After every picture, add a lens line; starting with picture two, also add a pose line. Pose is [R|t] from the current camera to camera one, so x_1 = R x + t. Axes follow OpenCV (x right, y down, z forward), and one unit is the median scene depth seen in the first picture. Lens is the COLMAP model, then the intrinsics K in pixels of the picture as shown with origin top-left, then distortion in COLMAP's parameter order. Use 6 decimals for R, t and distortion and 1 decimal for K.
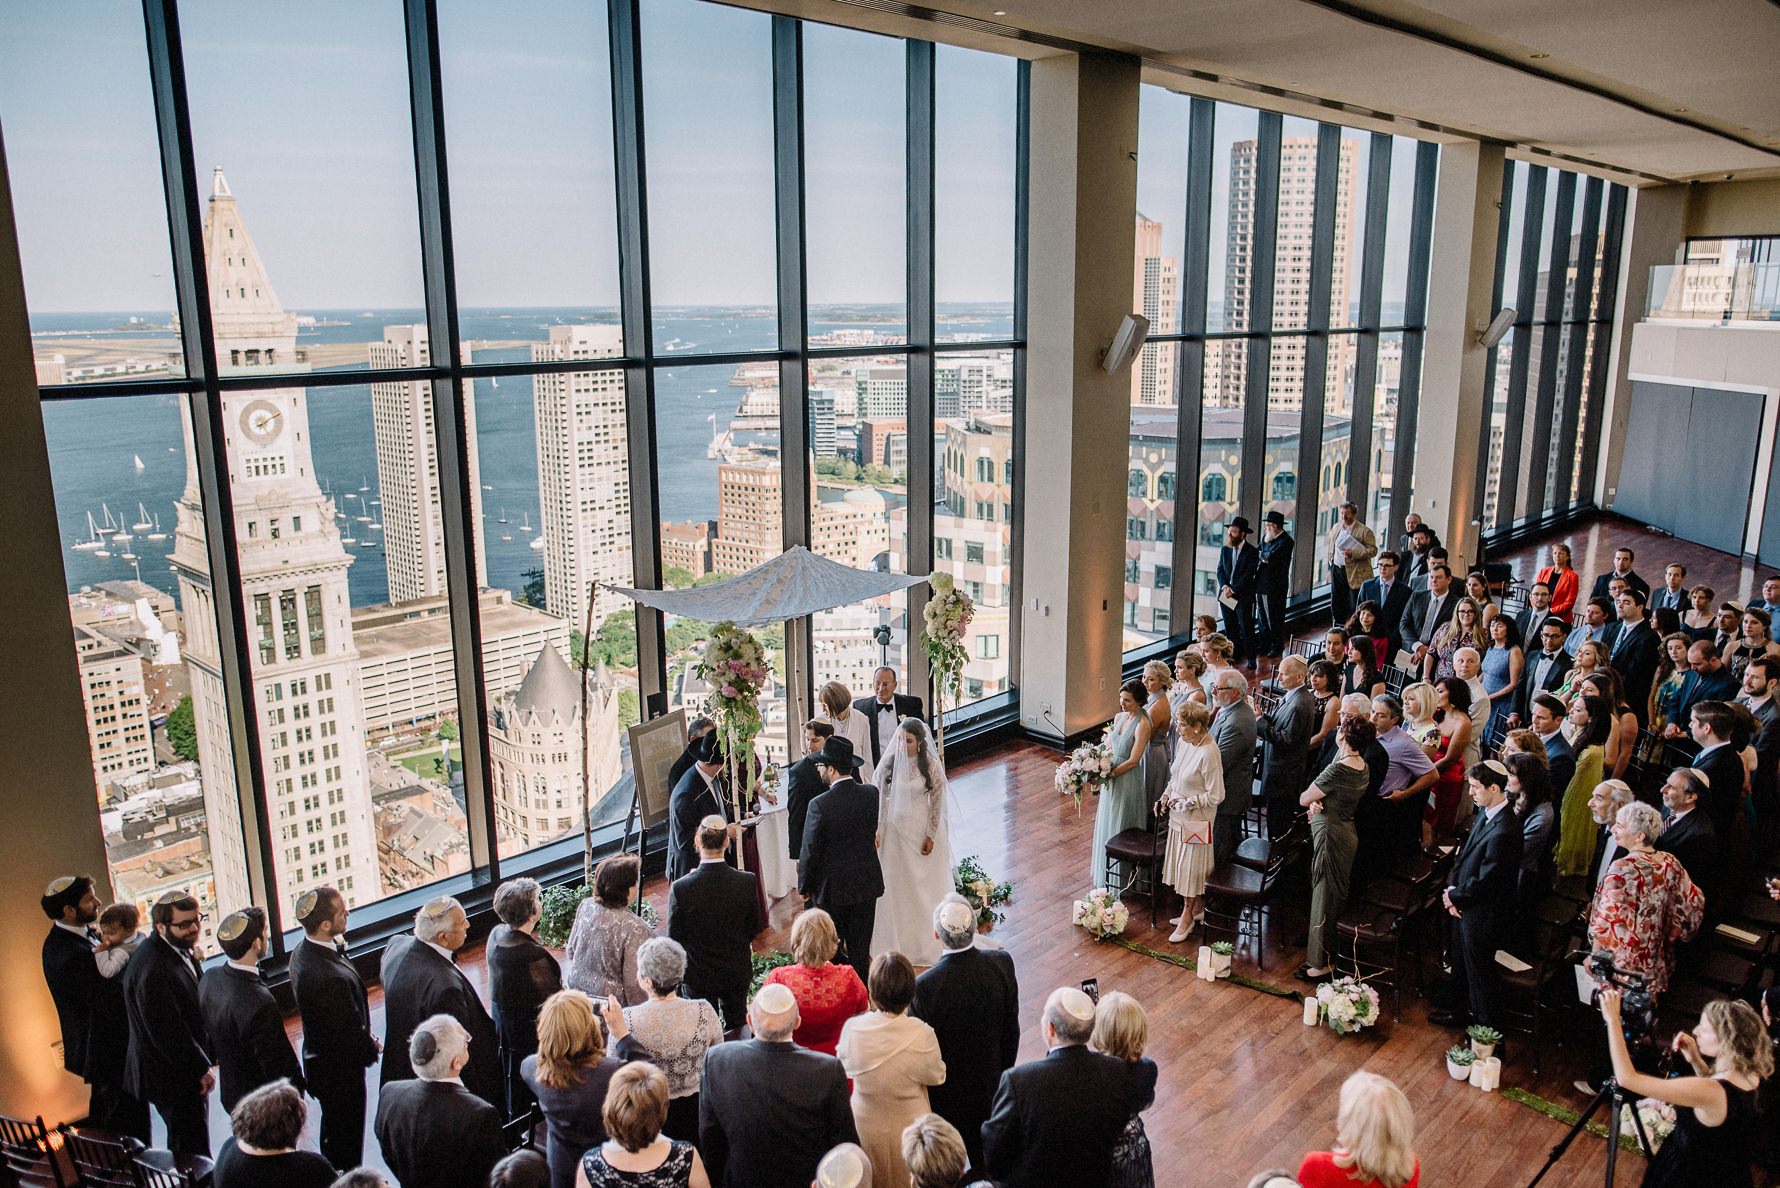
lens RADIAL K [[1384.4, 0, 890.0], [0, 1384.4, 594.0], [0, 0, 1]] dist [-0.007138, -0.008118]
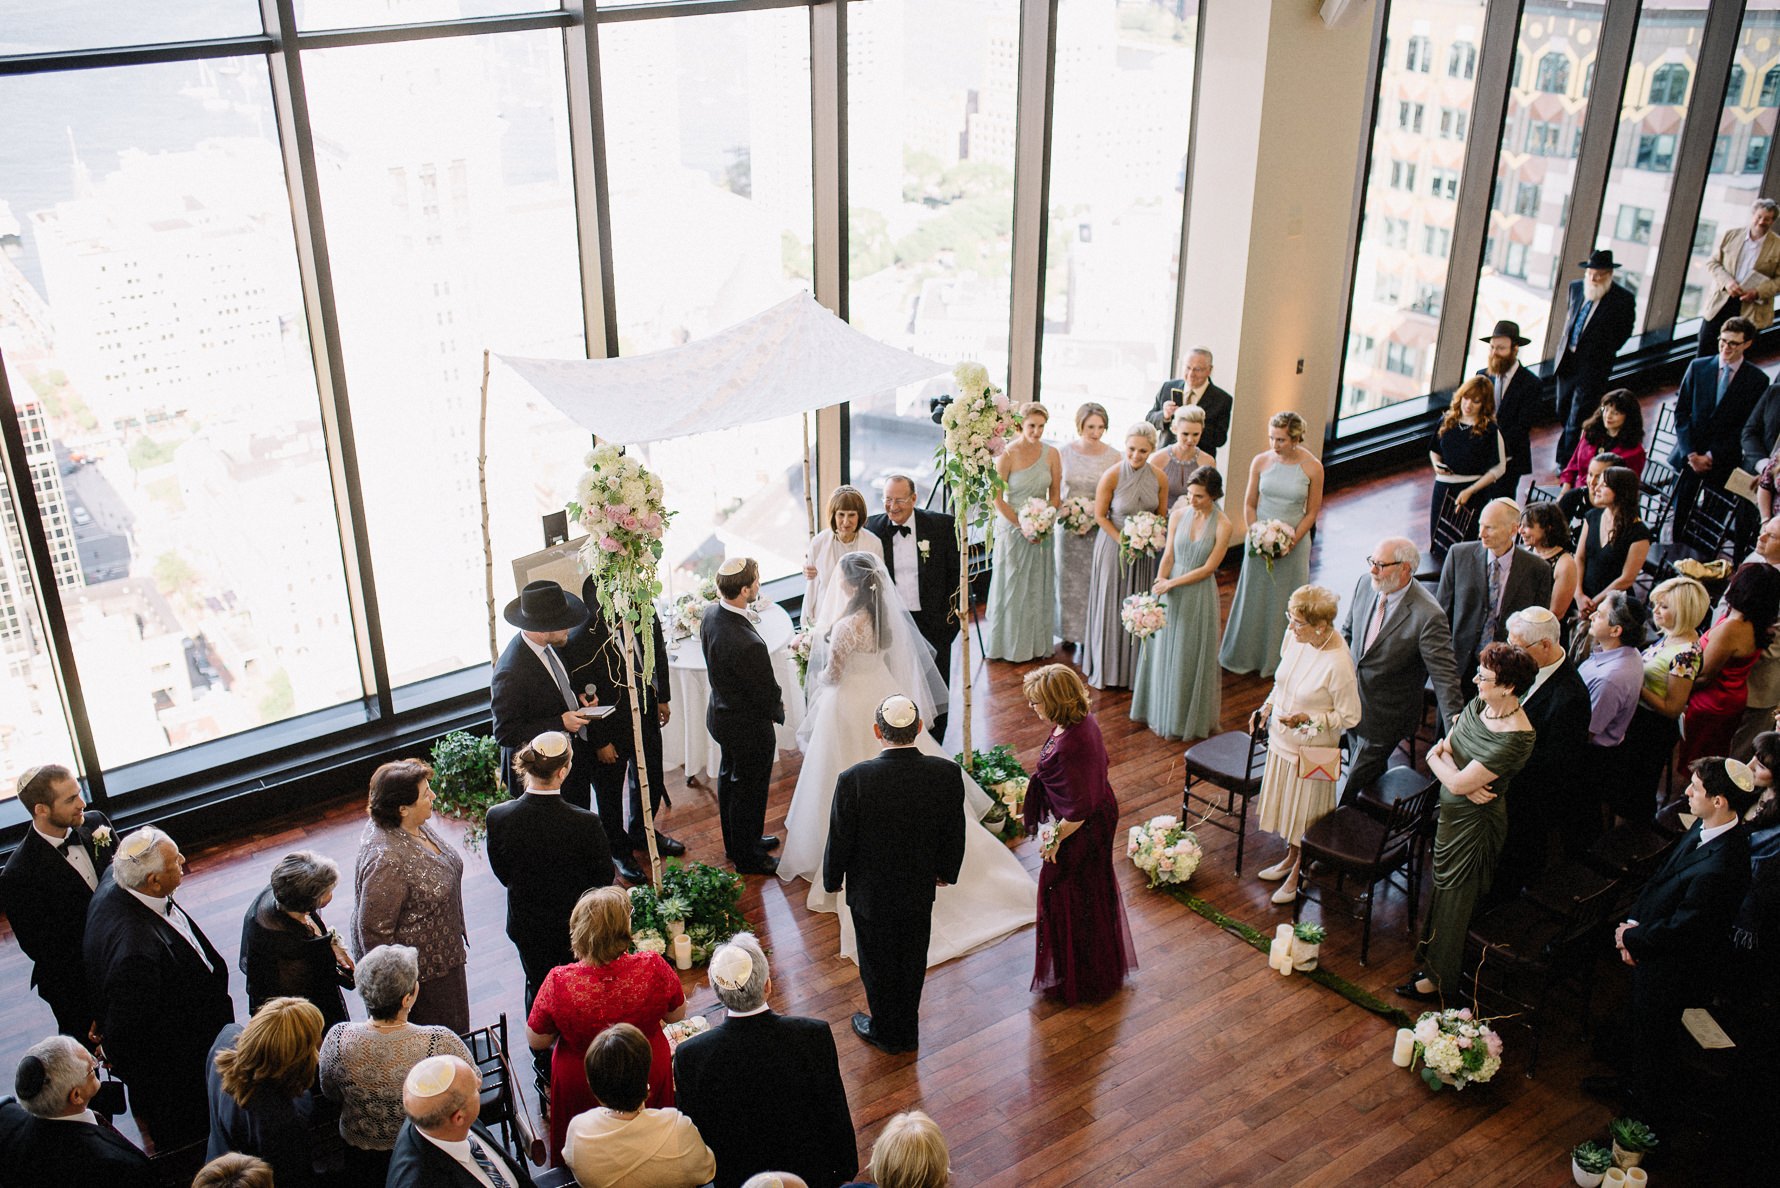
lens RADIAL K [[1775.8, 0, 890.0], [0, 1775.8, 594.0], [0, 0, 1]] dist [-0.015249, 0.027891]
pose [[0.980616, 0.092056, -0.172968, 0.164387], [-0.049354, 0.970346, 0.236630, -0.113351], [0.189622, -0.223507, 0.956080, 0.120915]]
